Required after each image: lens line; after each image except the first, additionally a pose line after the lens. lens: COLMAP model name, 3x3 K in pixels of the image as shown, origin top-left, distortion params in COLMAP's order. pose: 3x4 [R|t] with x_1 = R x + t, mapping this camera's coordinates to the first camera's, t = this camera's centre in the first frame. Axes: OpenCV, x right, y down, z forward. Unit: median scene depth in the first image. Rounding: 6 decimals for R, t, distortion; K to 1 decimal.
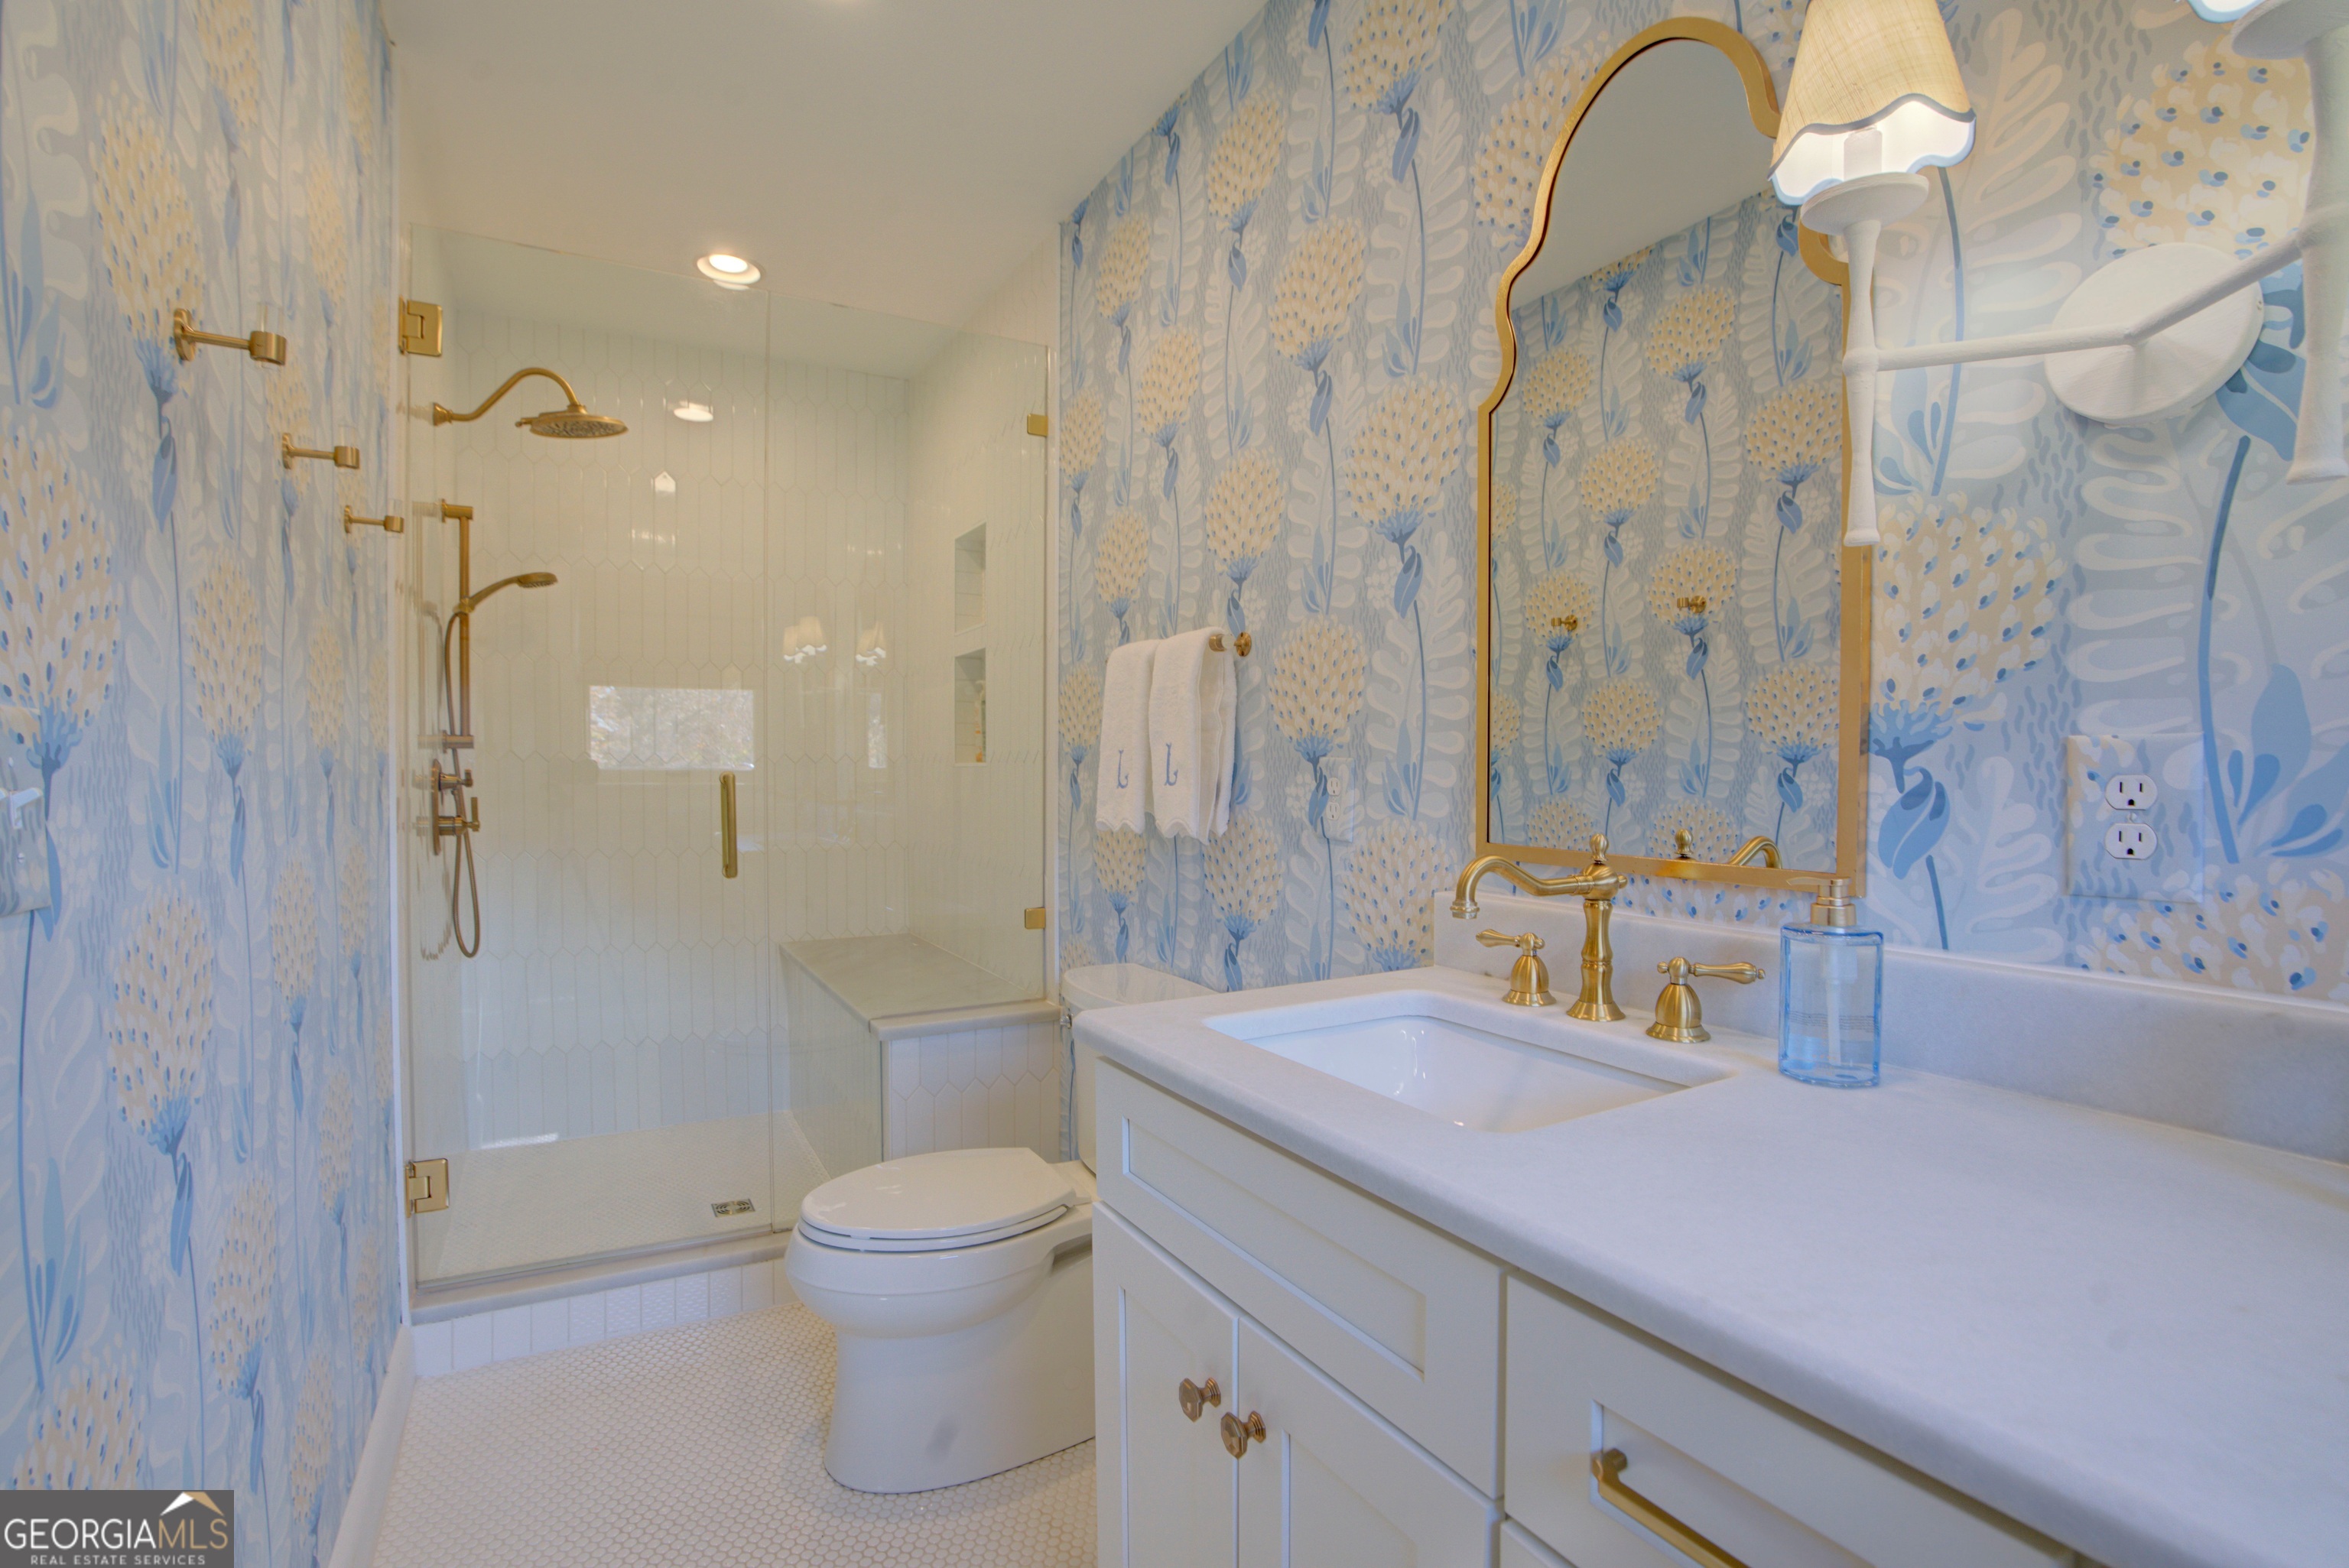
lens RADIAL K [[1091.6, 0, 1174.4], [0, 1091.6, 793.4], [0, 0, 1]] dist [-0.070648, 0.029443]
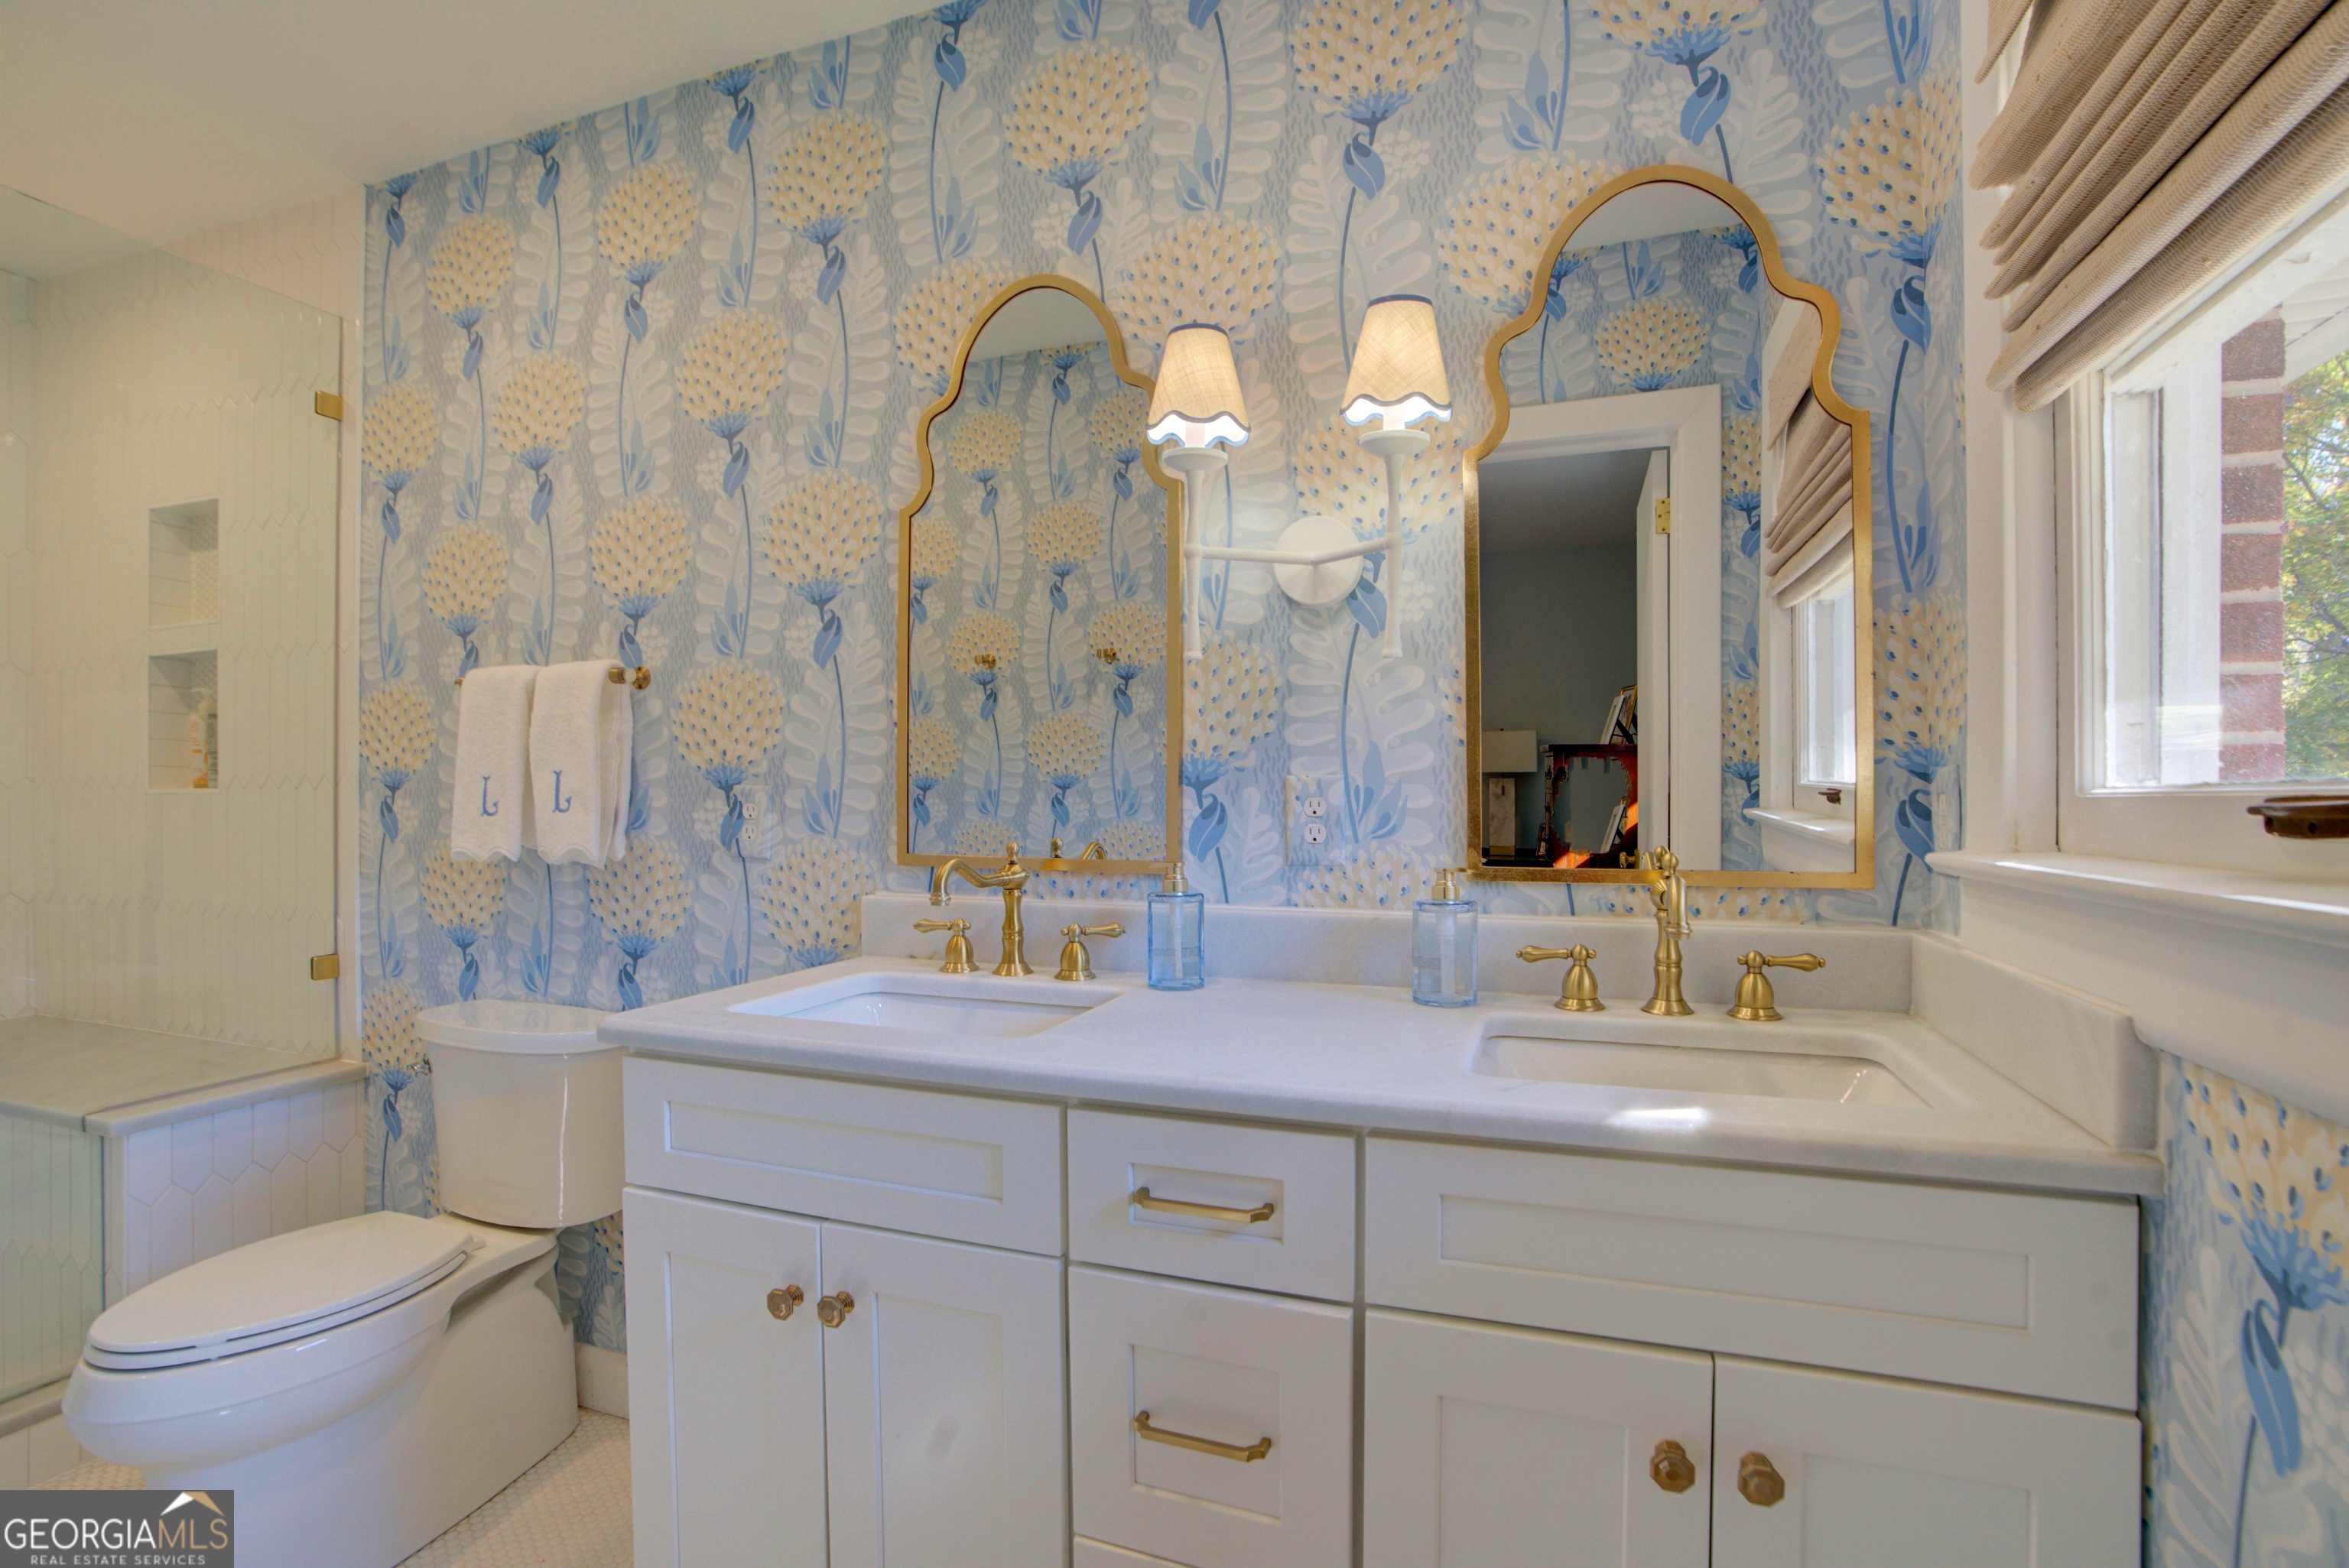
lens RADIAL K [[1091.6, 0, 1174.4], [0, 1091.6, 793.4], [0, 0, 1]] dist [-0.070648, 0.029443]
pose [[0.761853, -0.002312, 0.647746, -0.256676], [0.016690, 0.999732, -0.016062, 0.000773], [-0.647535, 0.023048, 0.761687, -0.147156]]
